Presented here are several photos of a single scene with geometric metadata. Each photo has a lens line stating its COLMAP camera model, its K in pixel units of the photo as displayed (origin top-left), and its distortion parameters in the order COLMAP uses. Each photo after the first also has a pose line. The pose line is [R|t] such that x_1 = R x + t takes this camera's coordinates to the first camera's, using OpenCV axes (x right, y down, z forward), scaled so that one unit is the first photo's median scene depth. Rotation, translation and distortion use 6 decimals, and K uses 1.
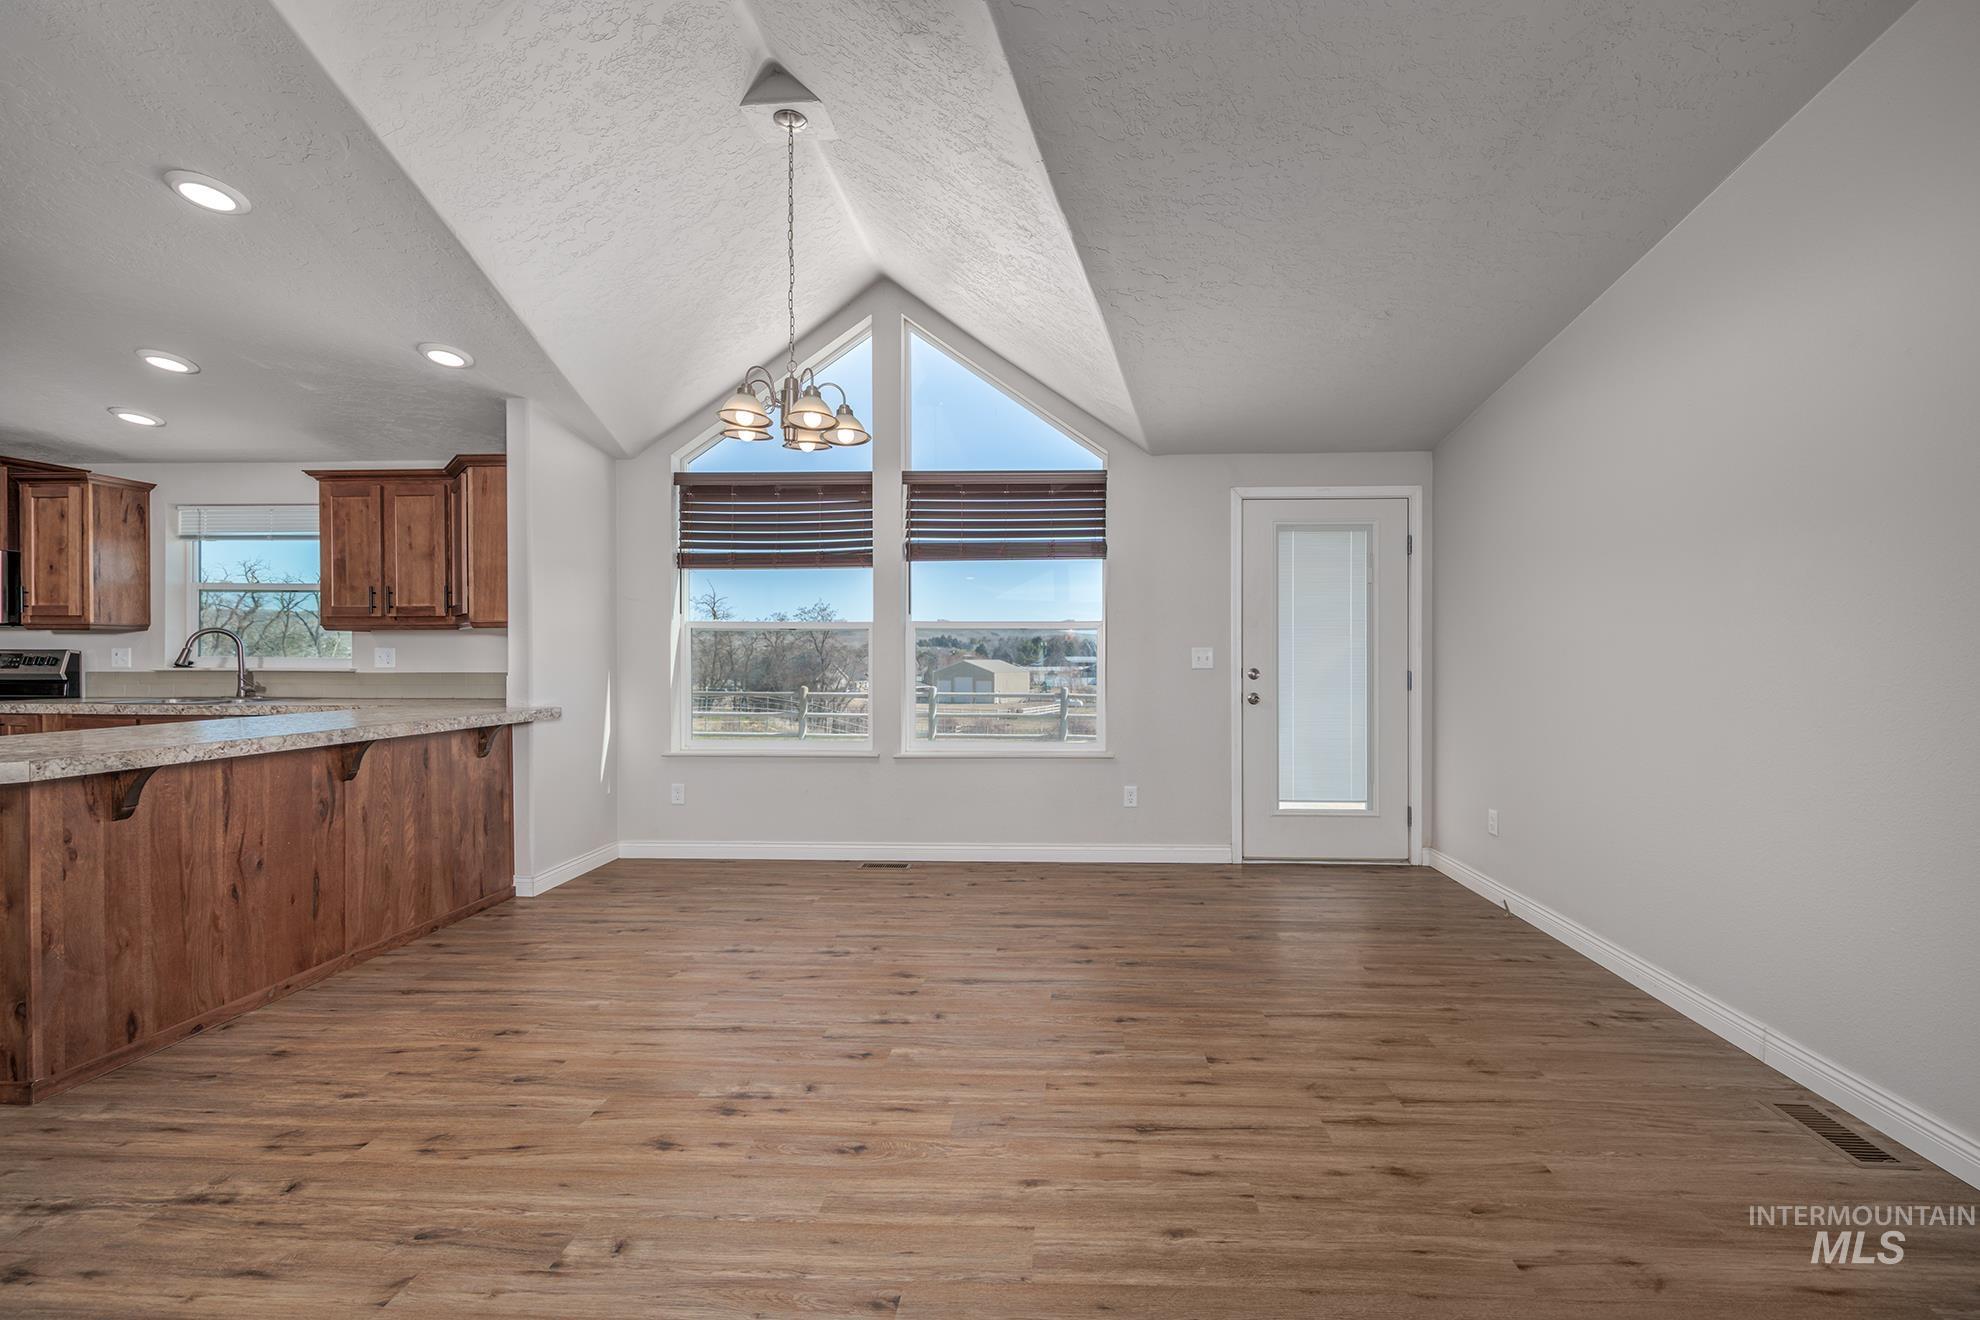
lens RADIAL K [[852.0, 0, 1066.8], [0, 852.0, 660.9], [0, 0, 1]] dist [0.001361, -0.000219]
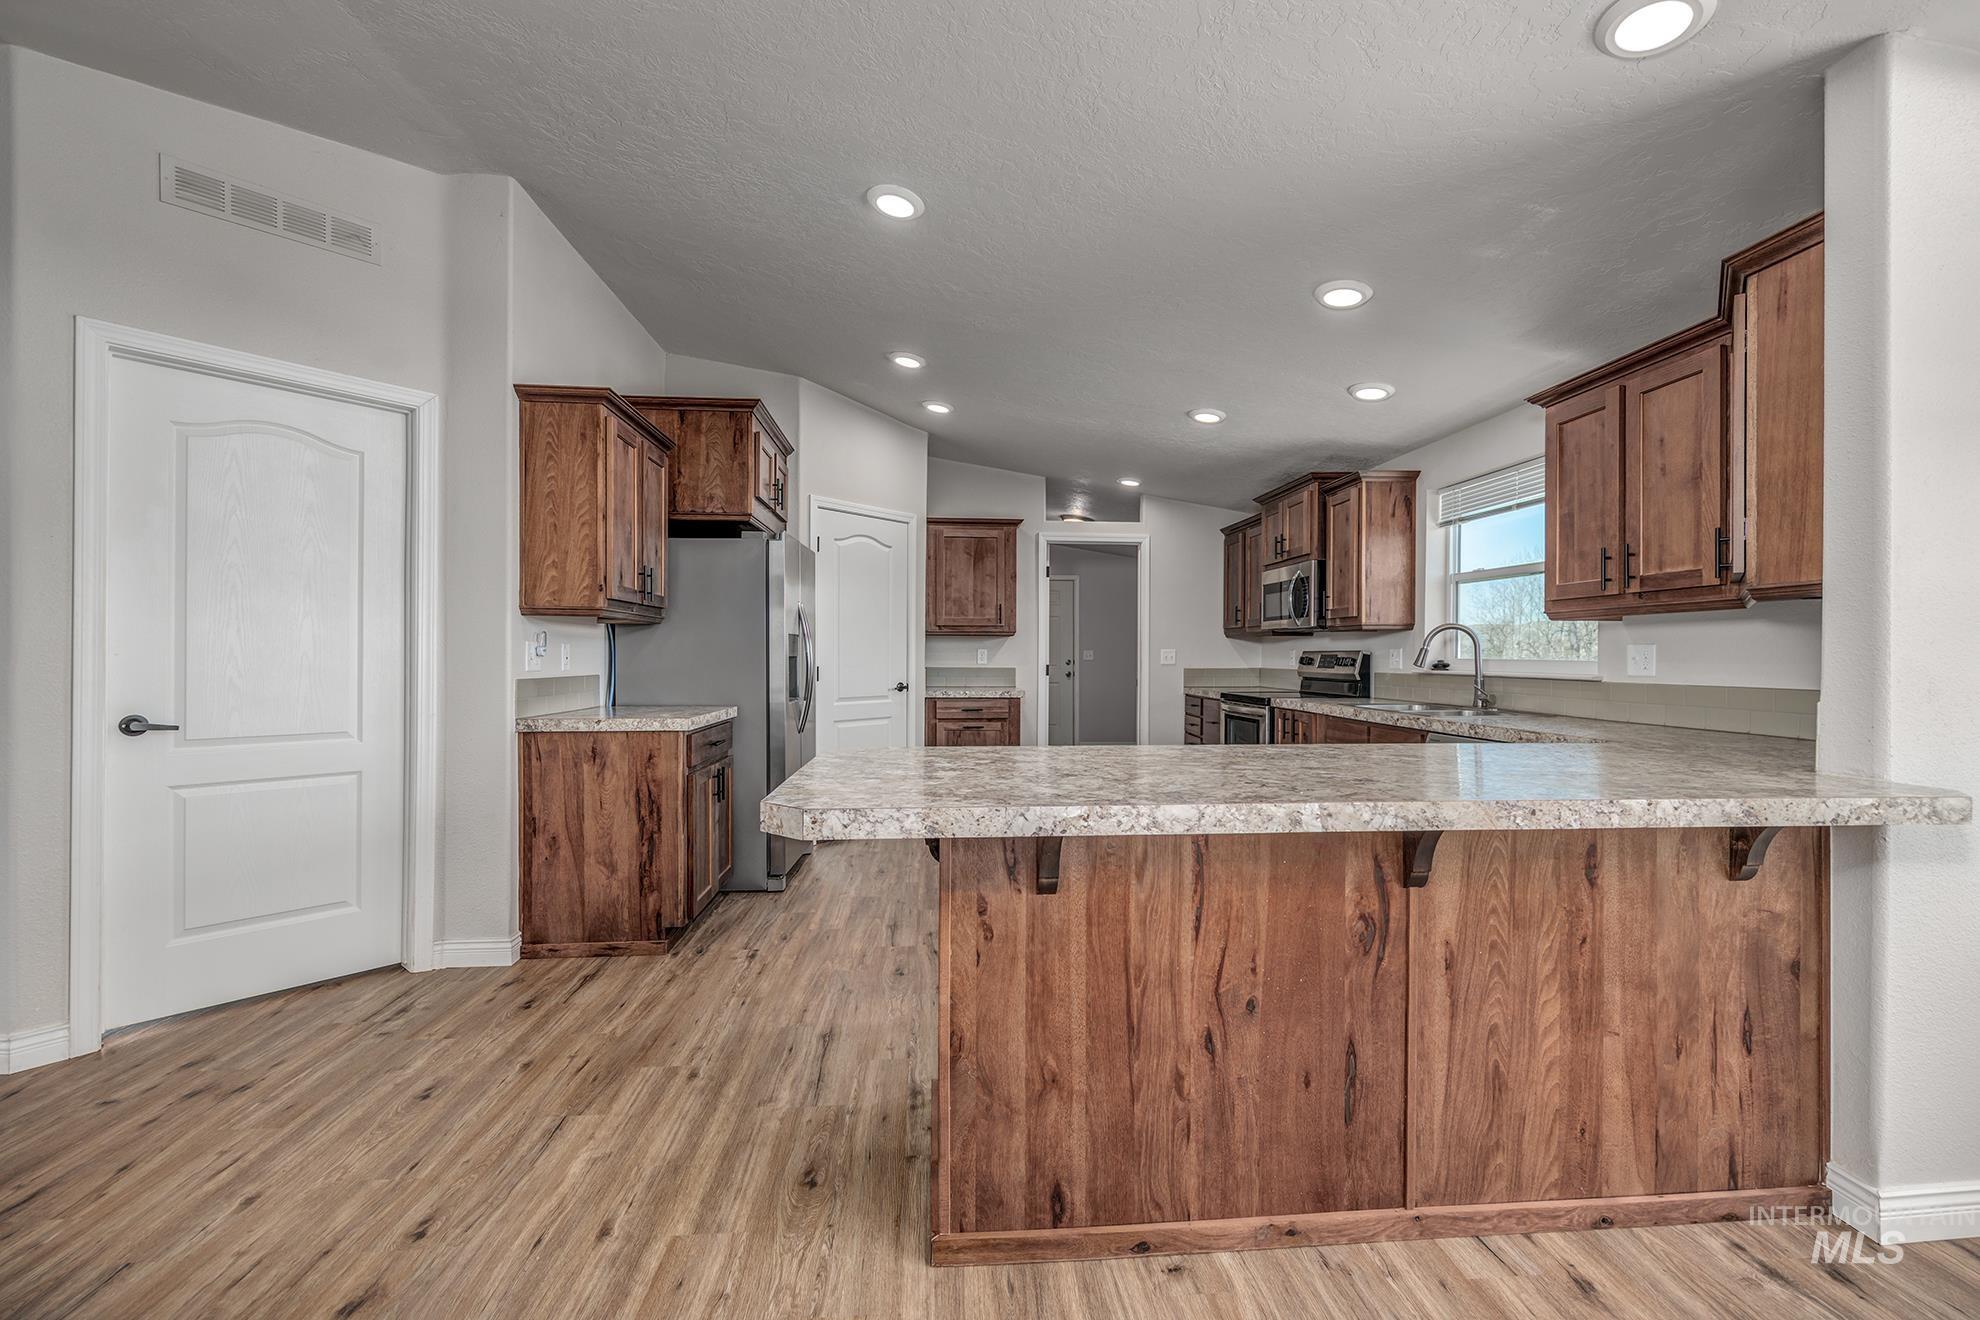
lens RADIAL K [[823.6, 0, 970.6], [0, 823.6, 661.0], [0, 0, 1]] dist [0.002360, -0.004509]
pose [[0.099091, 0.005925, -0.995061, -0.249615], [-0.011351, 0.999924, 0.004823, -0.000507], [0.995014, 0.010817, 0.099151, 0.467633]]
